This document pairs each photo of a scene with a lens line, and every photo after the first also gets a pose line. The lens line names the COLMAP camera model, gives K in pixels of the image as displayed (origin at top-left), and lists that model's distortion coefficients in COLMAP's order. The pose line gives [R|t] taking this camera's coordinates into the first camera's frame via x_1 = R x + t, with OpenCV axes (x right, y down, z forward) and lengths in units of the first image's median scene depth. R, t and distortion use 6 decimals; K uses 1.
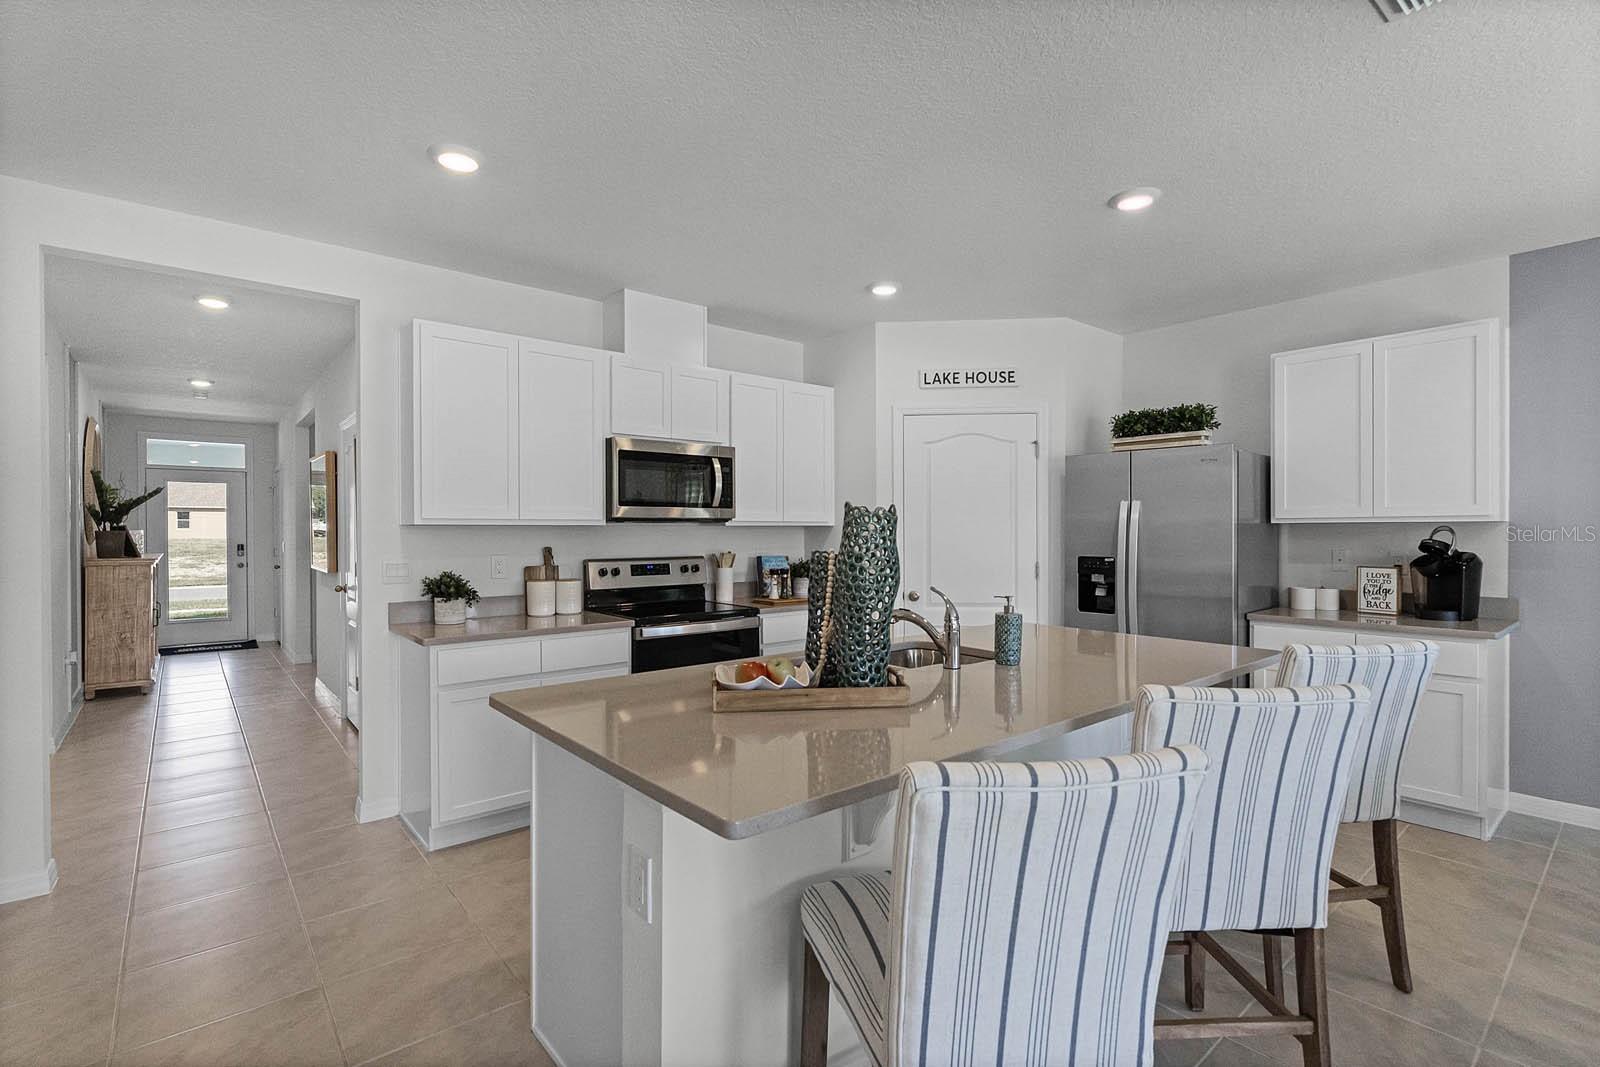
lens RADIAL K [[741.5, 0, 815.0], [0, 741.5, 537.9], [0, 0, 1]] dist [-0.005589, 0.003458]
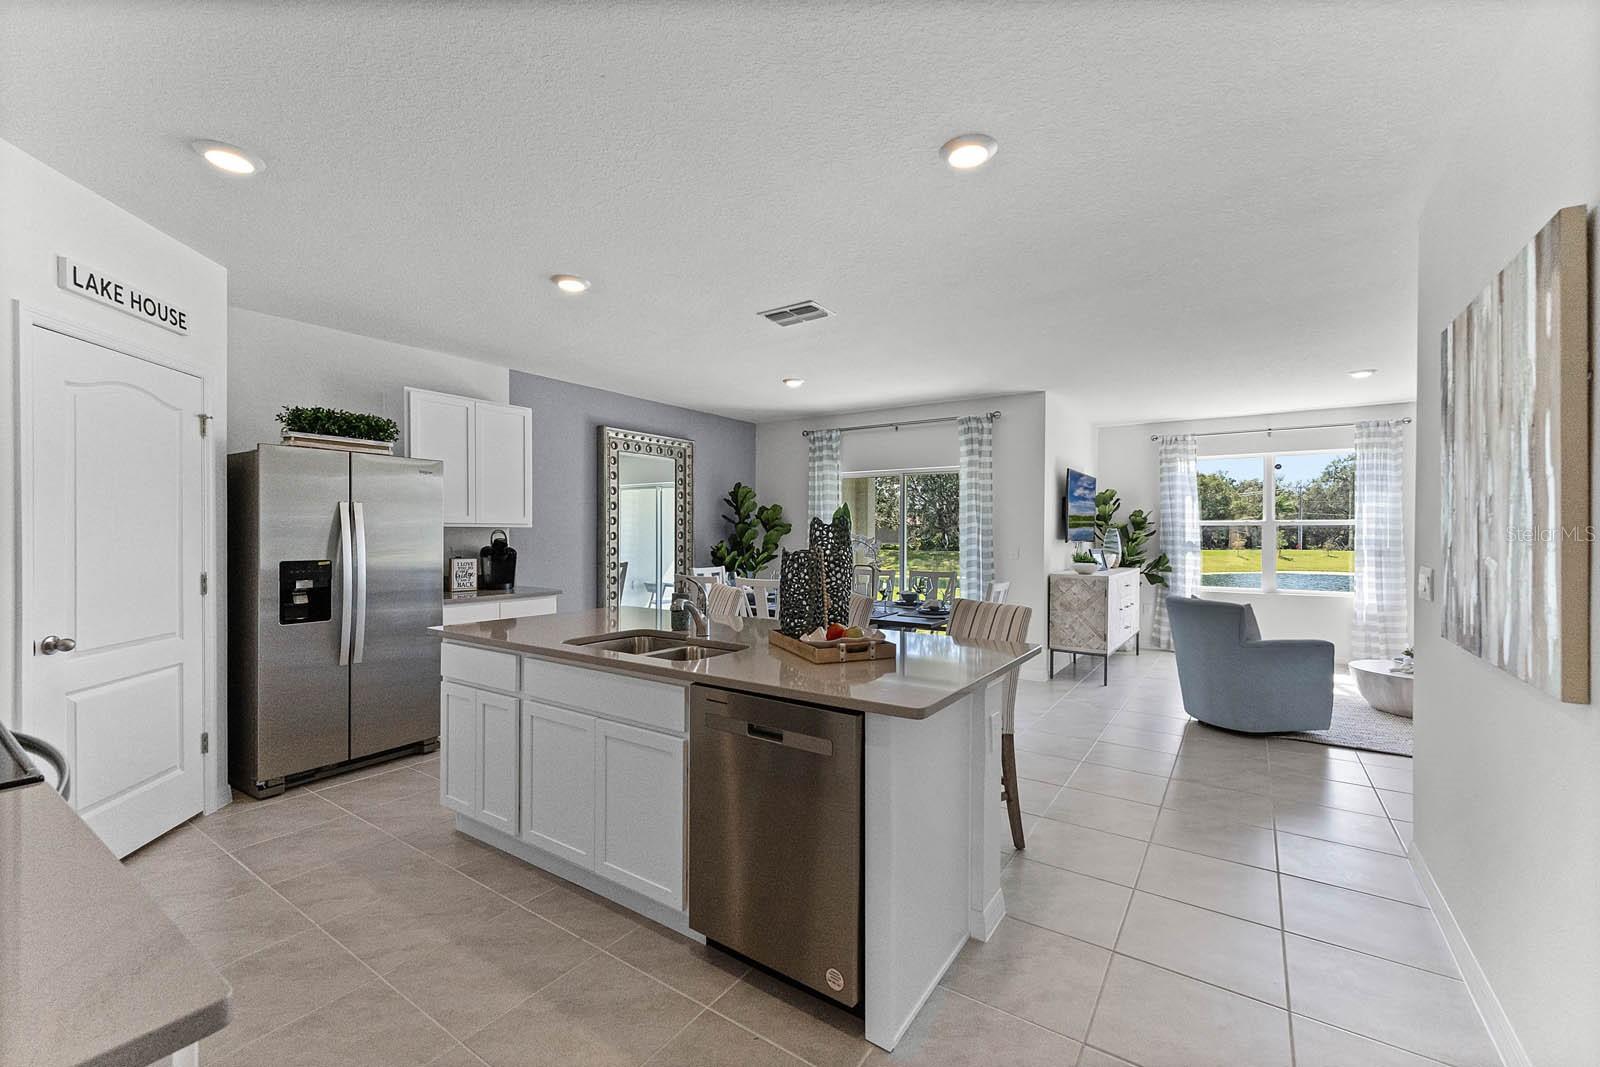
lens RADIAL K [[651.0, 0, 804.2], [0, 651.0, 536.2], [0, 0, 1]] dist [-0.000562, 0.000630]
pose [[-0.256347, -0.004007, 0.966576, -0.569942], [0.006596, 0.999961, 0.005894, -0.005589], [-0.966562, 0.007886, -0.256311, 0.639855]]
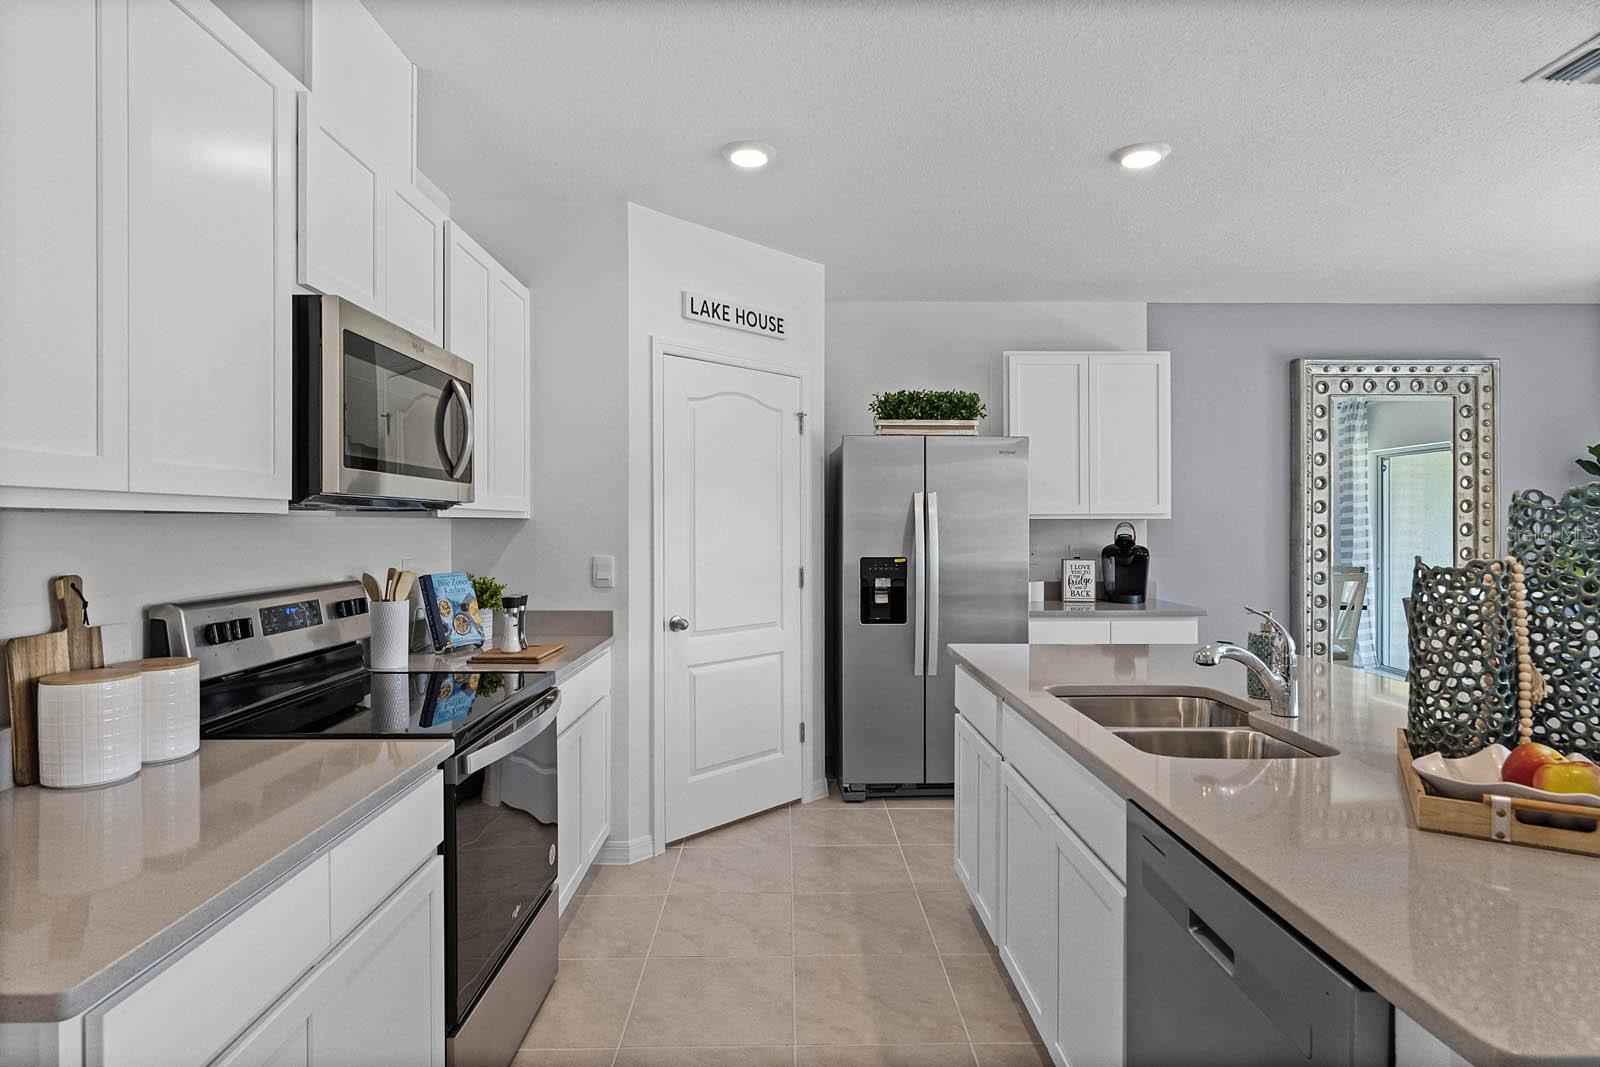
lens RADIAL K [[841.8, 0, 807.8], [0, 841.8, 527.7], [0, 0, 1]] dist [0.004516, -0.001776]
pose [[0.638556, -0.001502, 0.769574, -0.430684], [0.007600, 0.999962, -0.004354, -0.005148], [-0.769538, 0.008629, 0.638543, 0.472729]]
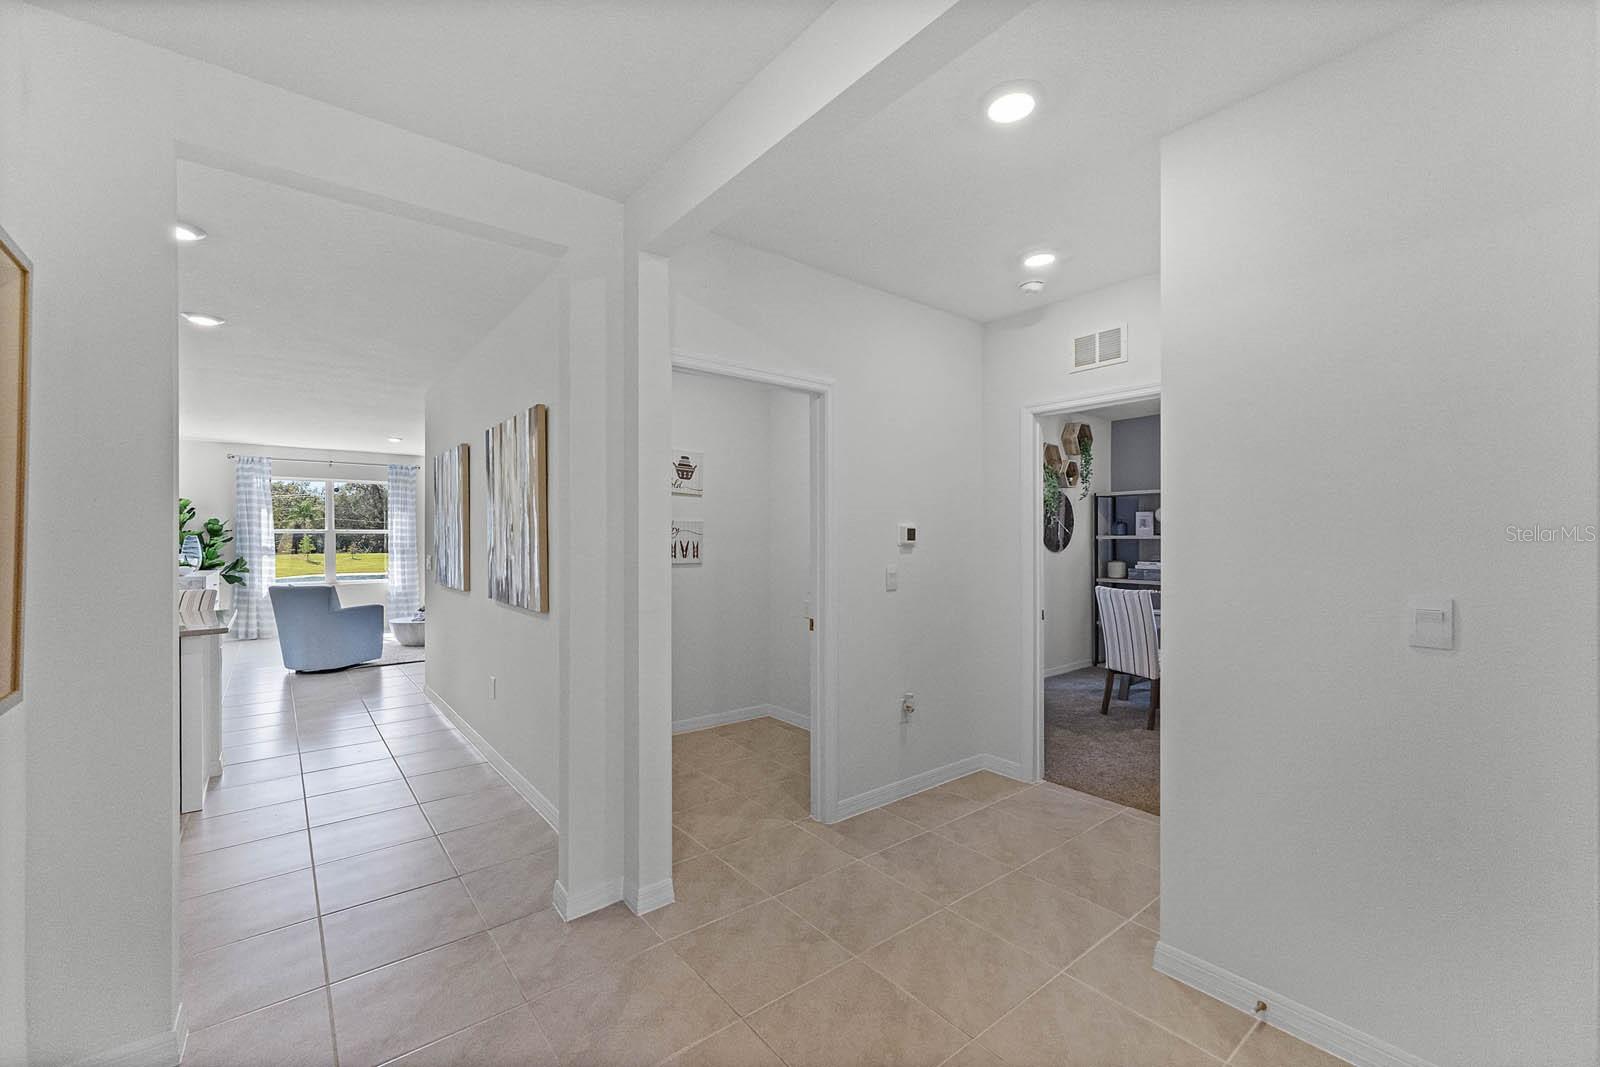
lens RADIAL K [[651.0, 0, 795.1], [0, 651.0, 539.8], [0, 0, 1]] dist [-0.000562, 0.000630]
pose [[-0.999416, 0.001882, 0.034125, -0.939176], [0.002263, 0.999935, 0.011133, -0.015222], [-0.034102, 0.011203, -0.999356, 1.251752]]
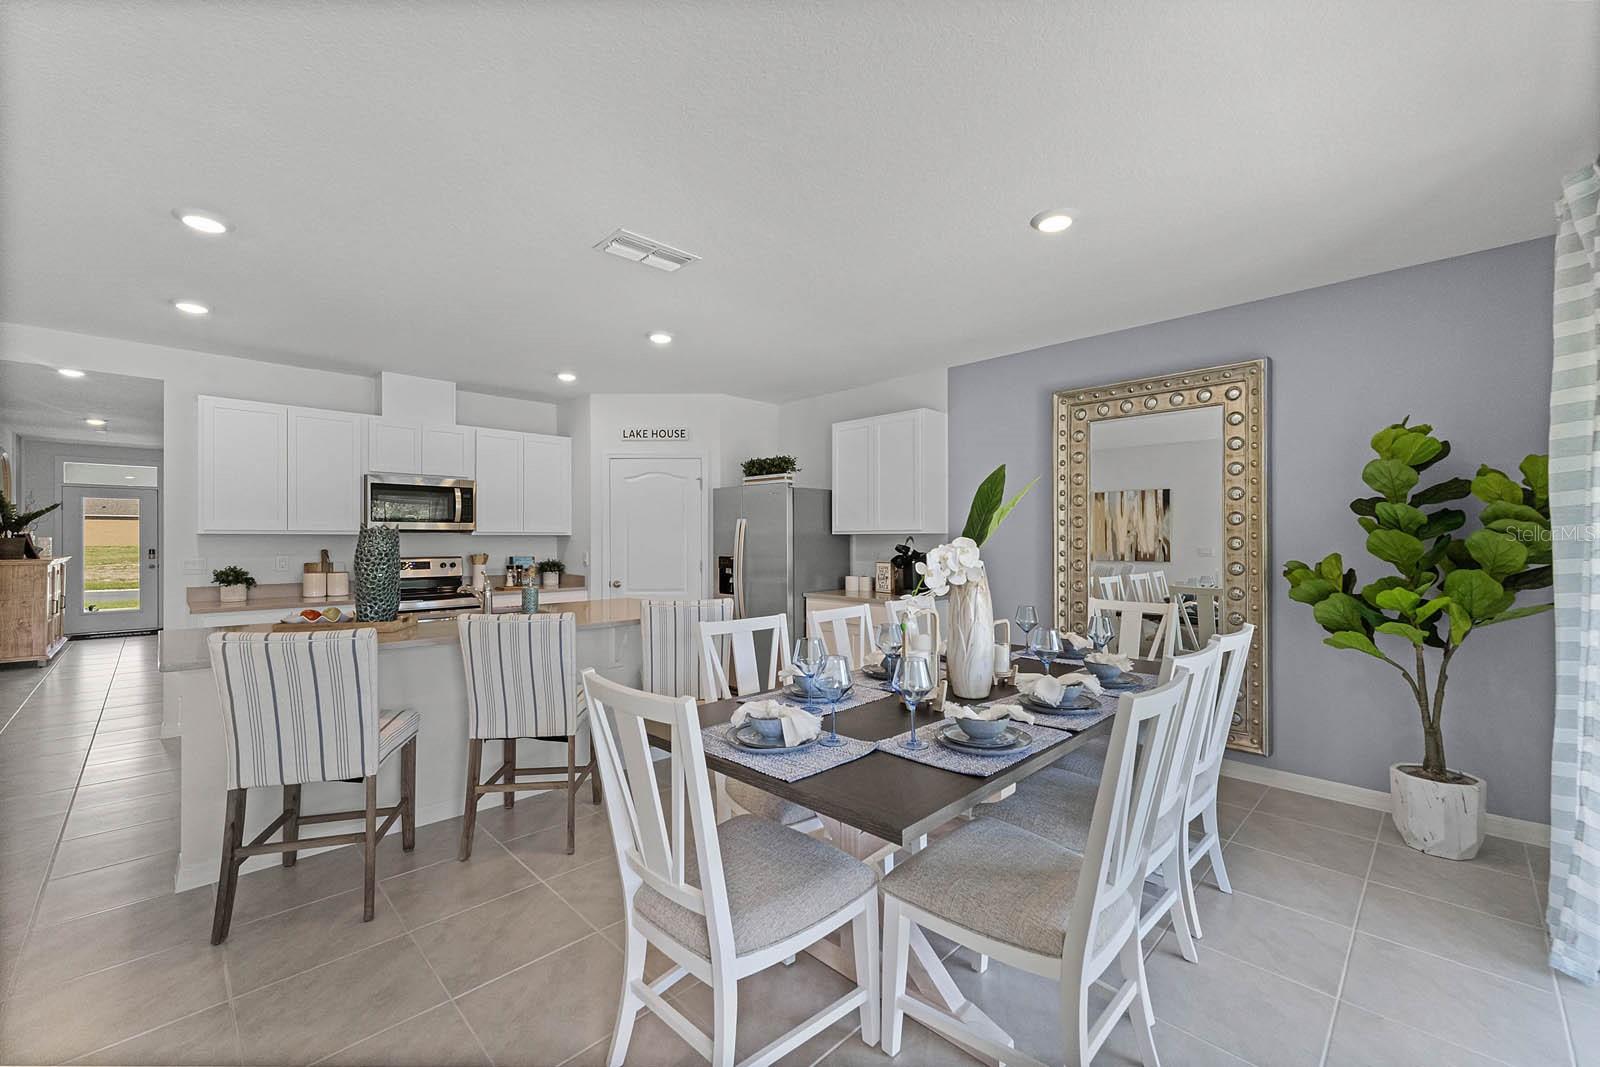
lens RADIAL K [[651.0, 0, 826.0], [0, 651.0, 536.4], [0, 0, 1]] dist [-0.000562, 0.000630]
pose [[0.996134, 0.002549, 0.087807, 0.482832], [-0.001249, 0.999889, -0.014858, 0.004367], [-0.087835, 0.014691, 0.996027, -0.331829]]
